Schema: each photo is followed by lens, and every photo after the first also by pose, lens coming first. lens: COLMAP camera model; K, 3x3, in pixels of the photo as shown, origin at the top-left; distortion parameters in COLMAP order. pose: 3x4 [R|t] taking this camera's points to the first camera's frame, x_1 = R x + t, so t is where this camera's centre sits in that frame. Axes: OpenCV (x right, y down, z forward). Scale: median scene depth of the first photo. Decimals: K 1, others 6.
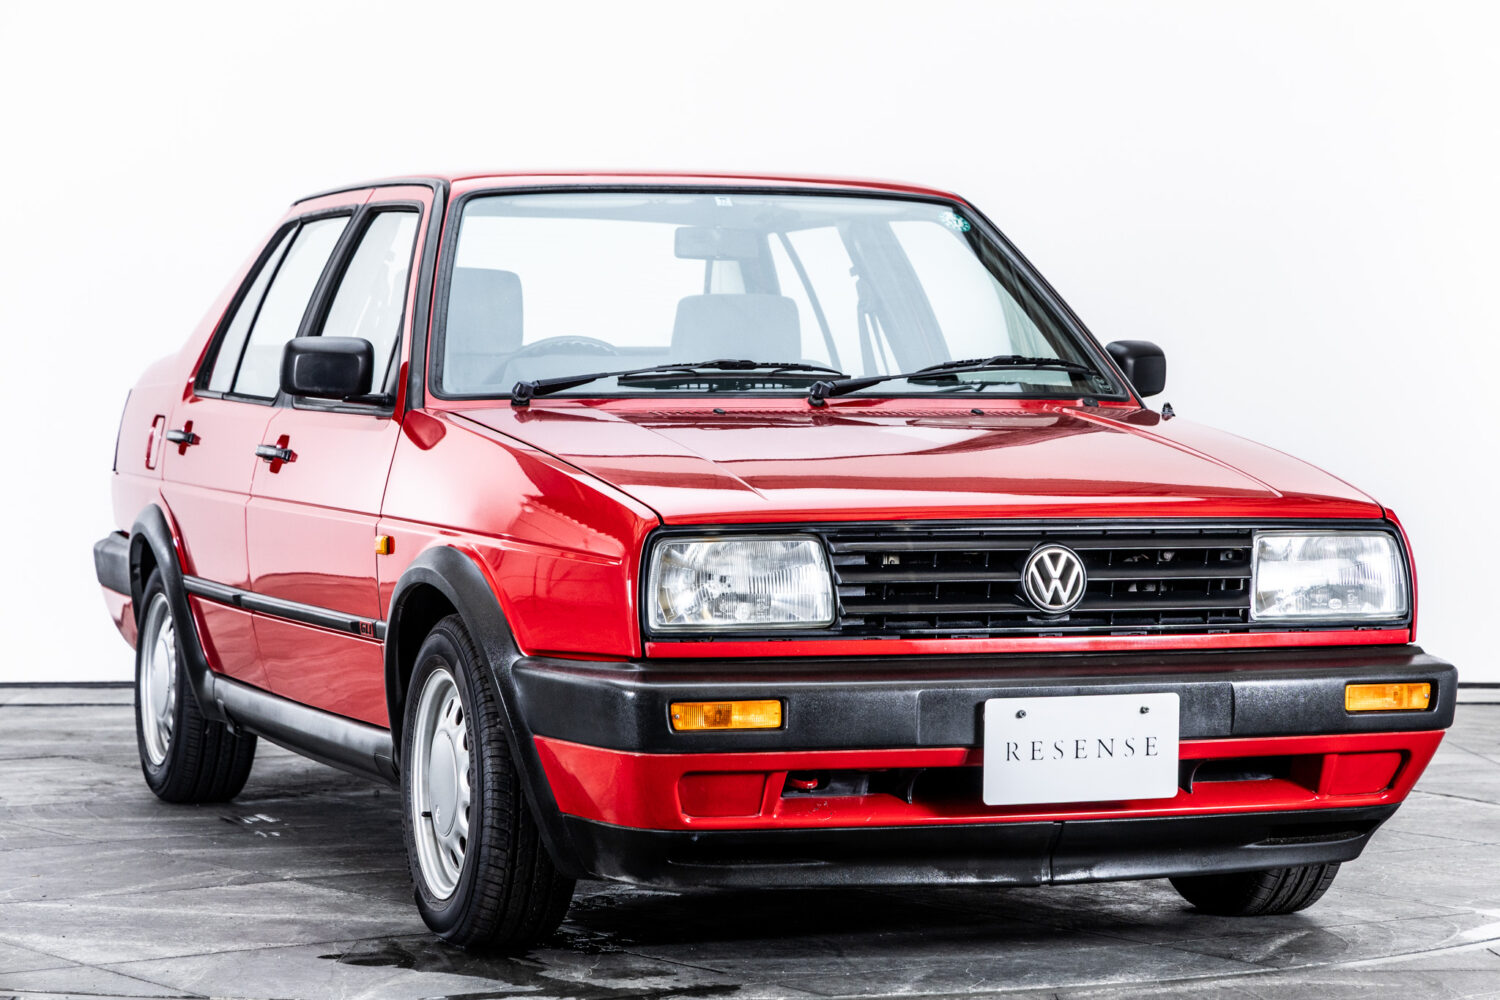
lens RADIAL K [[4044.4, 0, 759.9], [0, 4044.4, 493.6], [0, 0, 1]] dist [0.028062, 0.000000]
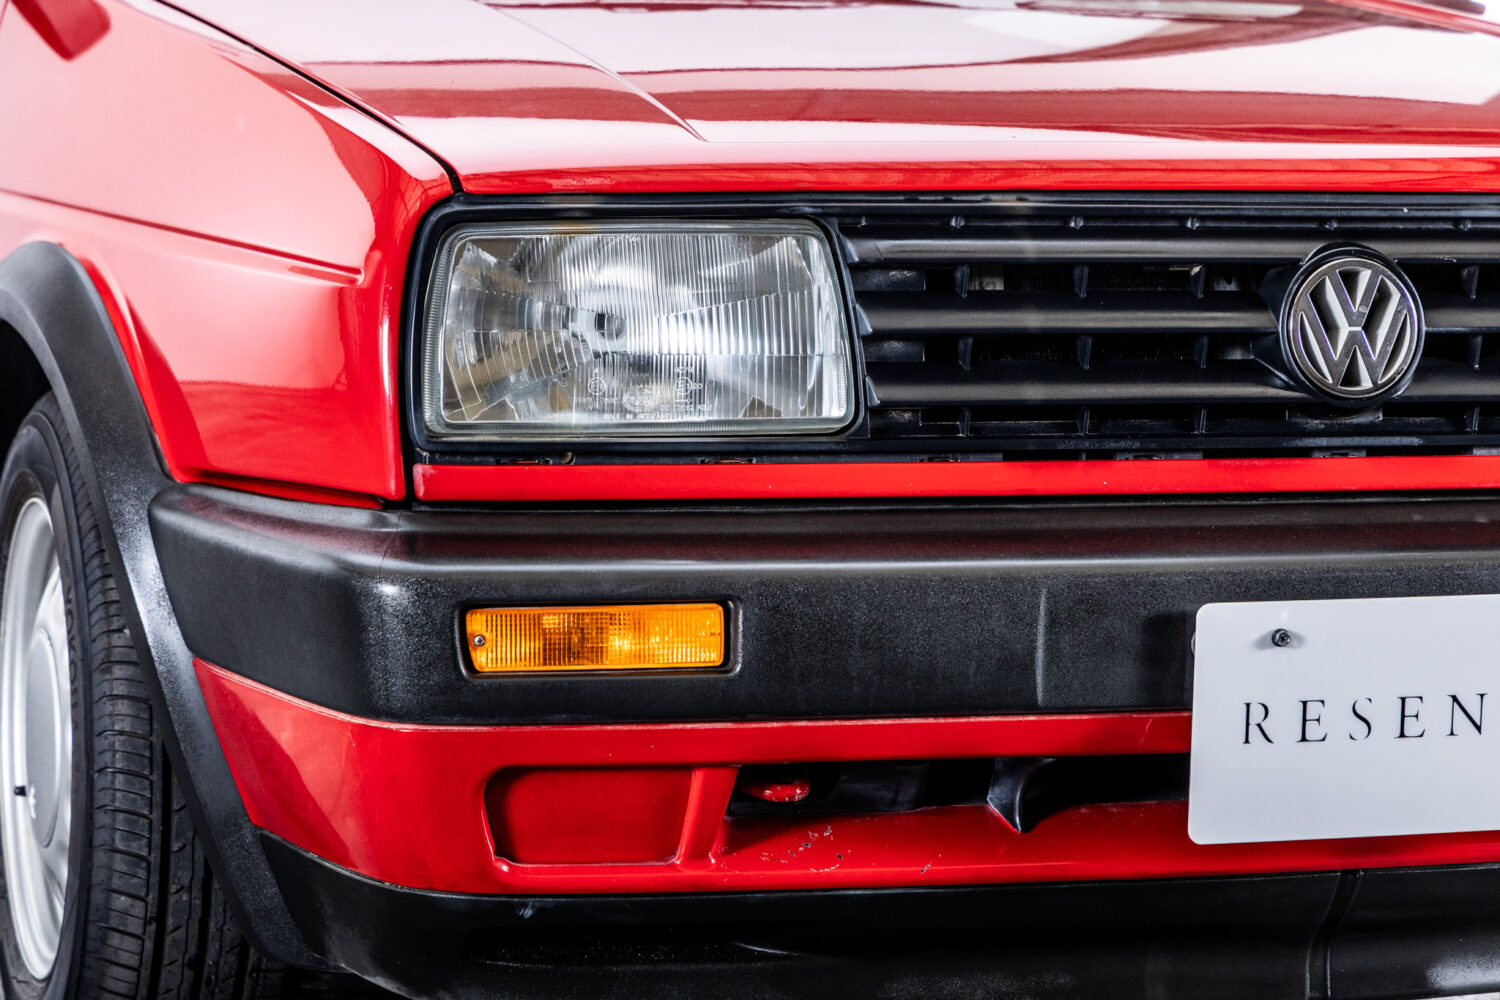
lens RADIAL K [[4299.2, 0, 748.6], [0, 4299.2, 504.4], [0, 0, 1]] dist [0.131032, 0.000000]
pose [[0.999769, 0.011887, -0.017893, 0.014930], [-0.010668, 0.997714, 0.066730, 0.009394], [0.018646, -0.066524, 0.997611, 0.510978]]
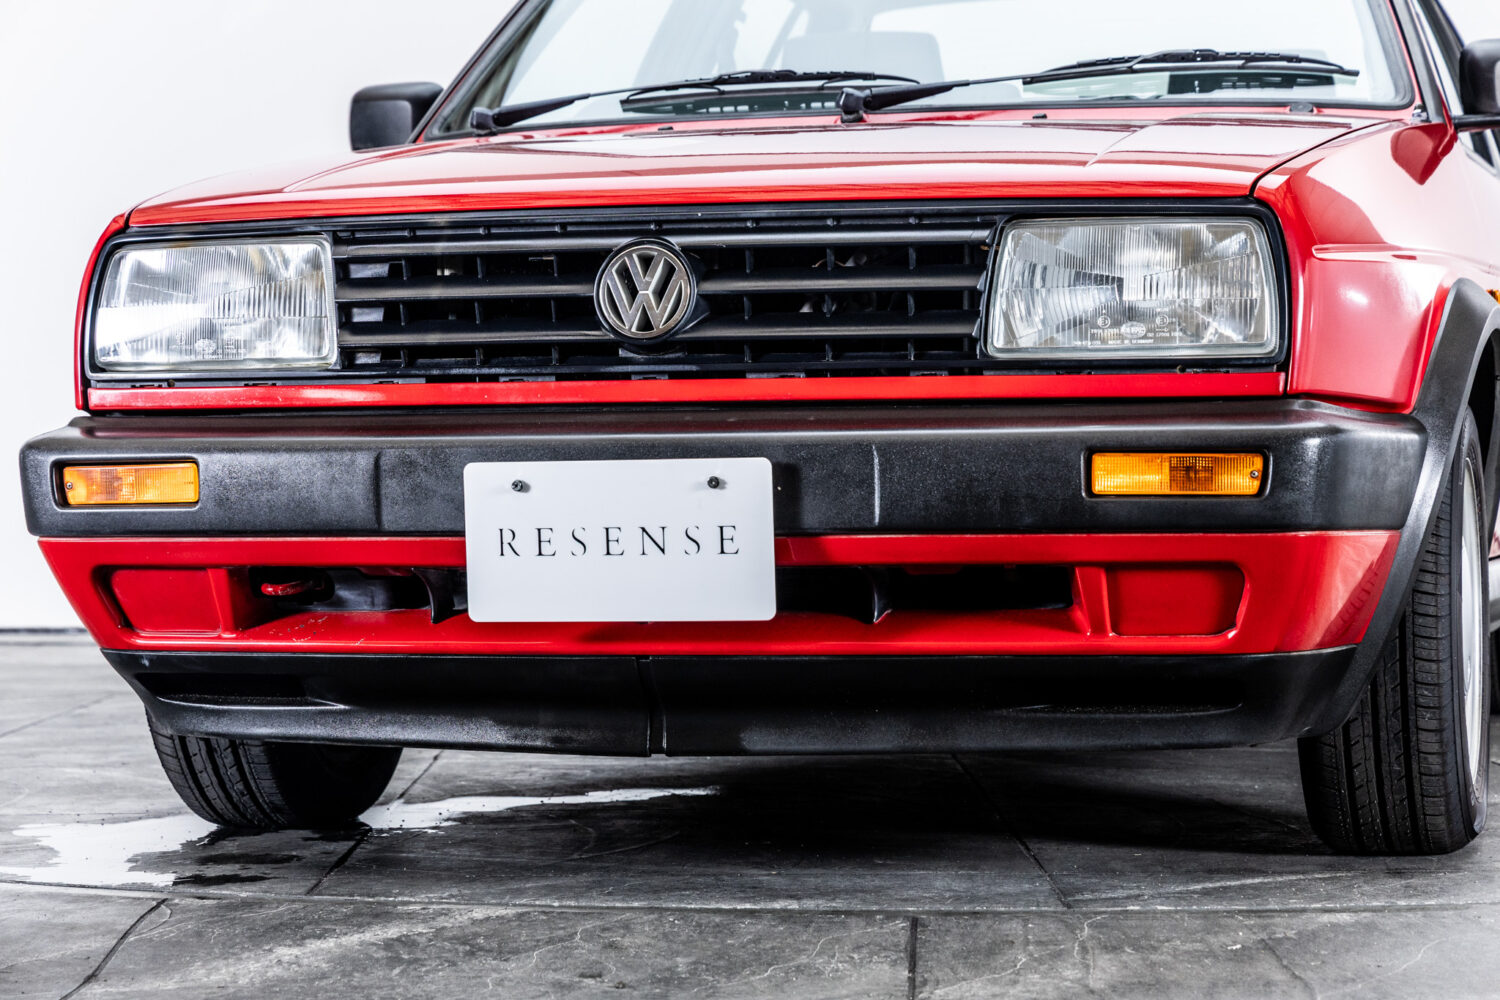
lens RADIAL K [[3576.8, 0, 726.9], [0, 3576.8, 403.3], [0, 0, 1]] dist [0.159669, 0.000000]
pose [[0.817308, -0.020179, -0.575847, 0.410828], [-0.002782, 0.999237, -0.038963, 0.060611], [0.576194, 0.033447, 0.816629, 0.511555]]
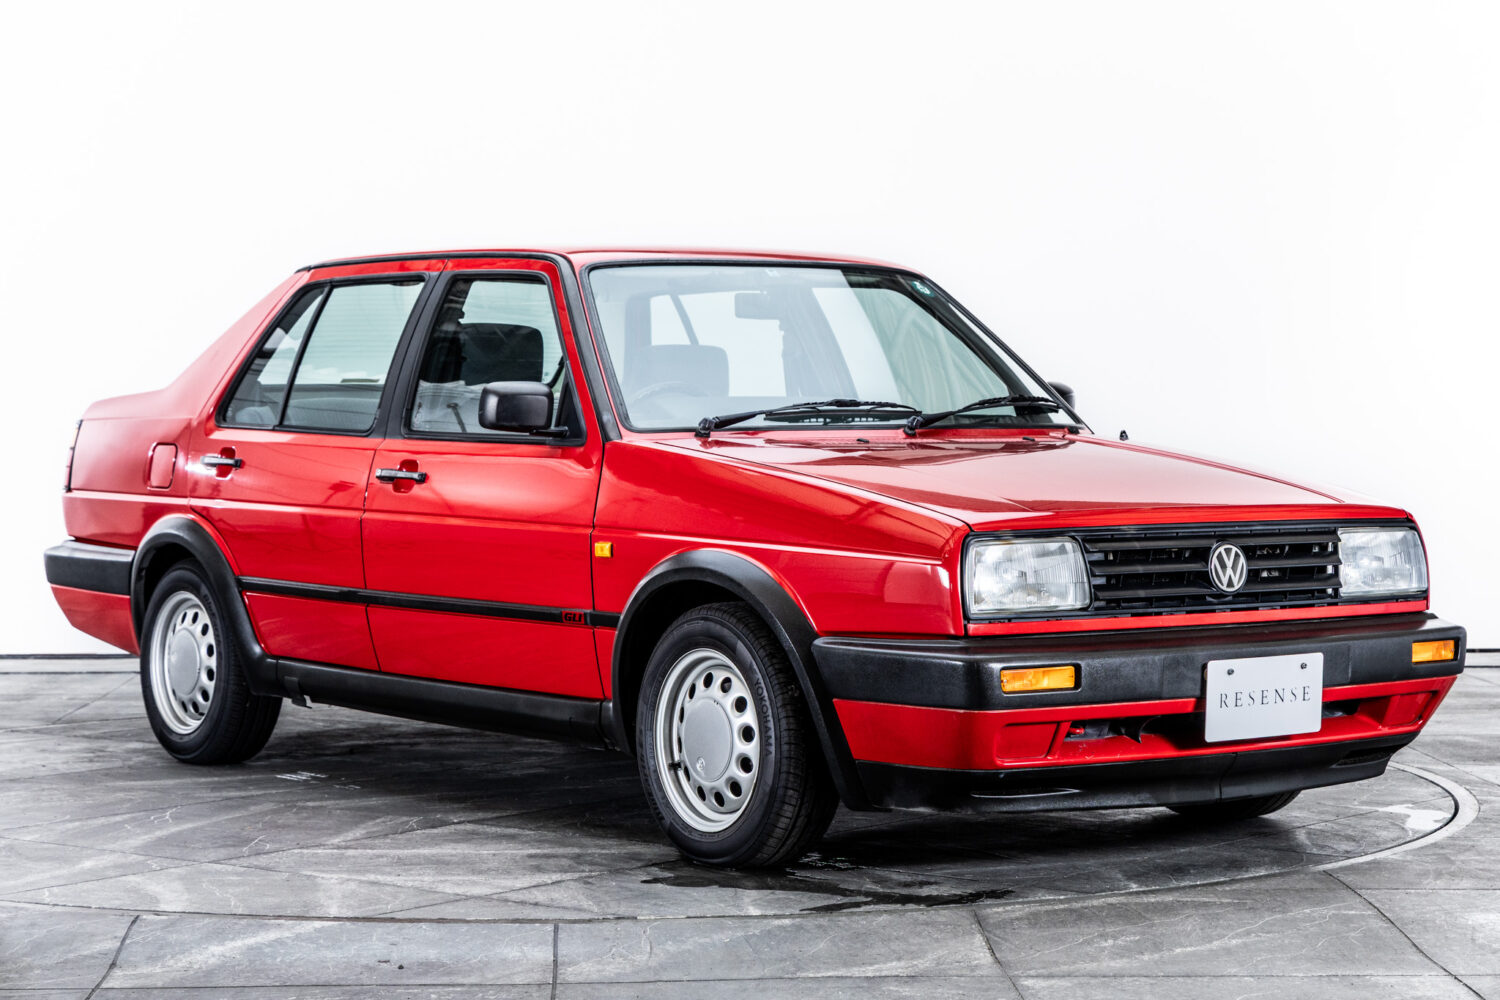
lens RADIAL K [[3241.1, 0, 750.7], [0, 3241.1, 495.0], [0, 0, 1]] dist [0.030795, 0.000000]
pose [[0.959122, -0.011697, 0.282752, -0.361822], [0.011167, 0.999932, 0.003484, -0.007729], [-0.282773, -0.000184, 0.959187, 0.034444]]
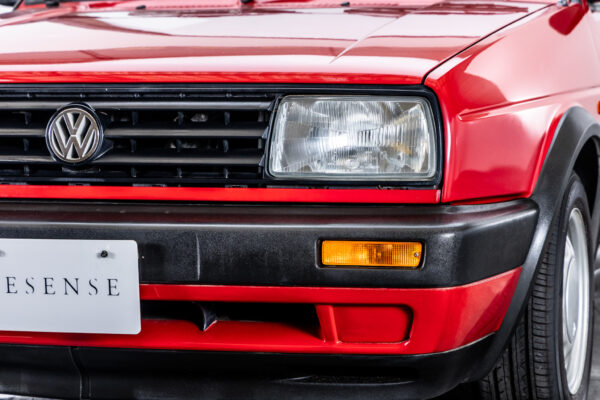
lens RADIAL K [[1719.7, 0, 279.4], [0, 1719.7, 176.2], [0, 0, 1]] dist [0.131032, 0.000000]
pose [[0.788473, 0.033746, -0.614143, 0.406116], [-0.002519, 0.998663, 0.051641, 0.007172], [0.615064, -0.039170, 0.787503, 0.632476]]
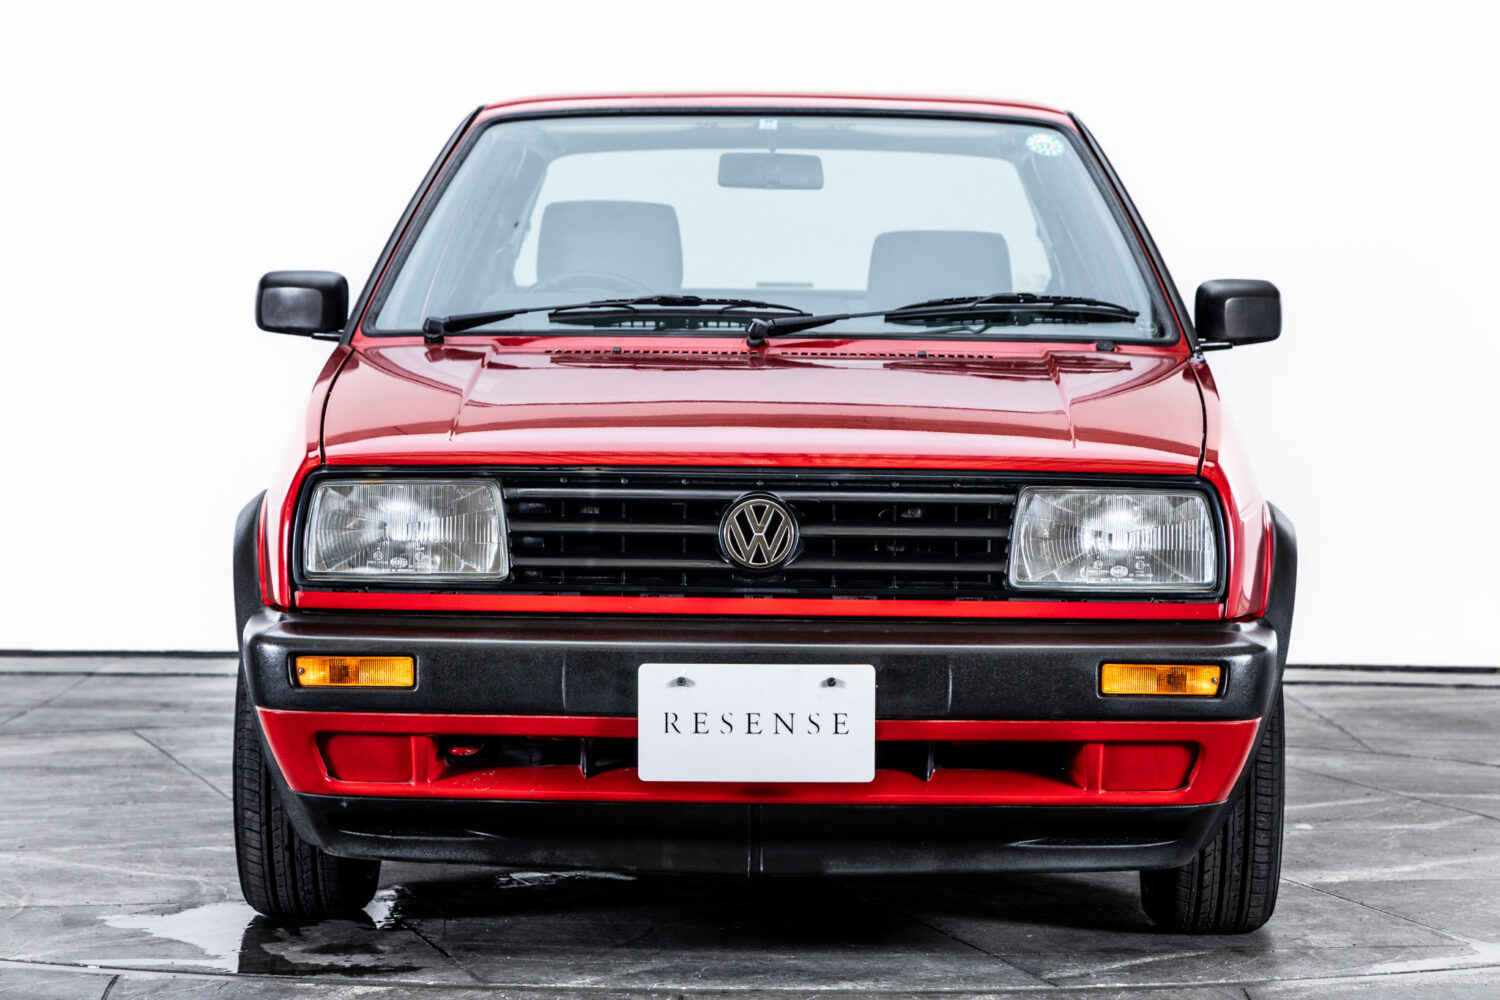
lens RADIAL K [[4299.2, 0, 746.4], [0, 4299.2, 496.9], [0, 0, 1]] dist [0.131032, 0.000000]
pose [[0.936603, 0.018358, -0.349911, 0.391569], [-0.017040, 0.999831, 0.006843, 0.006311], [0.349978, -0.000447, 0.936758, 0.104054]]
